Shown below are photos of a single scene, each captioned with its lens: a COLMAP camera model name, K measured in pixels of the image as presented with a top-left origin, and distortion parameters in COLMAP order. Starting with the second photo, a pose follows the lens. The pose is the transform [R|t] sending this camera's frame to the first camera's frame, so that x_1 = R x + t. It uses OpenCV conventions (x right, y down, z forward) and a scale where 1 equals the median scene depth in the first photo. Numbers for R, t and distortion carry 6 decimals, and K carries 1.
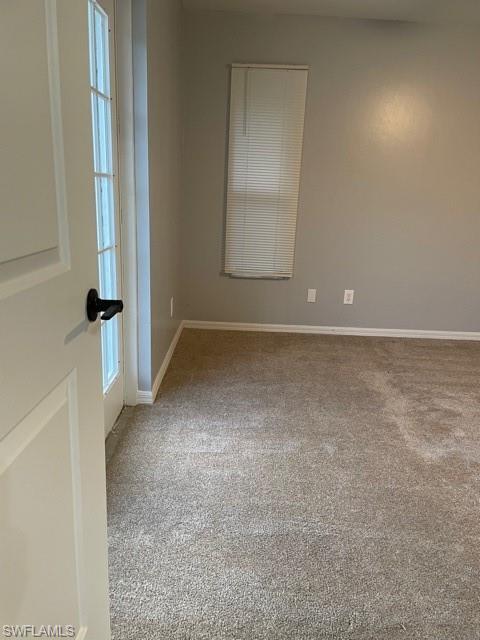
lens RADIAL K [[480.7, 0, 239.2], [0, 480.7, 321.4], [0, 0, 1]] dist [0.083602, -0.083484]
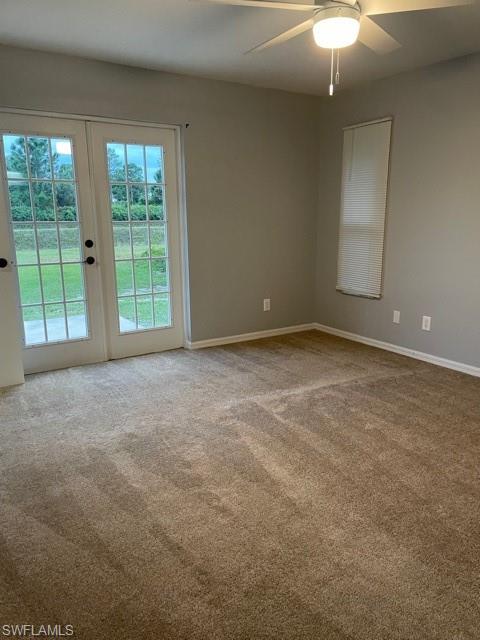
lens RADIAL K [[480.7, 0, 237.0], [0, 480.7, 317.3], [0, 0, 1]] dist [0.083602, -0.083484]
pose [[0.539301, 0.129868, -0.832039, 0.871808], [-0.193158, 0.980771, 0.027884, -0.014395], [0.819661, 0.145677, 0.554016, 0.111236]]
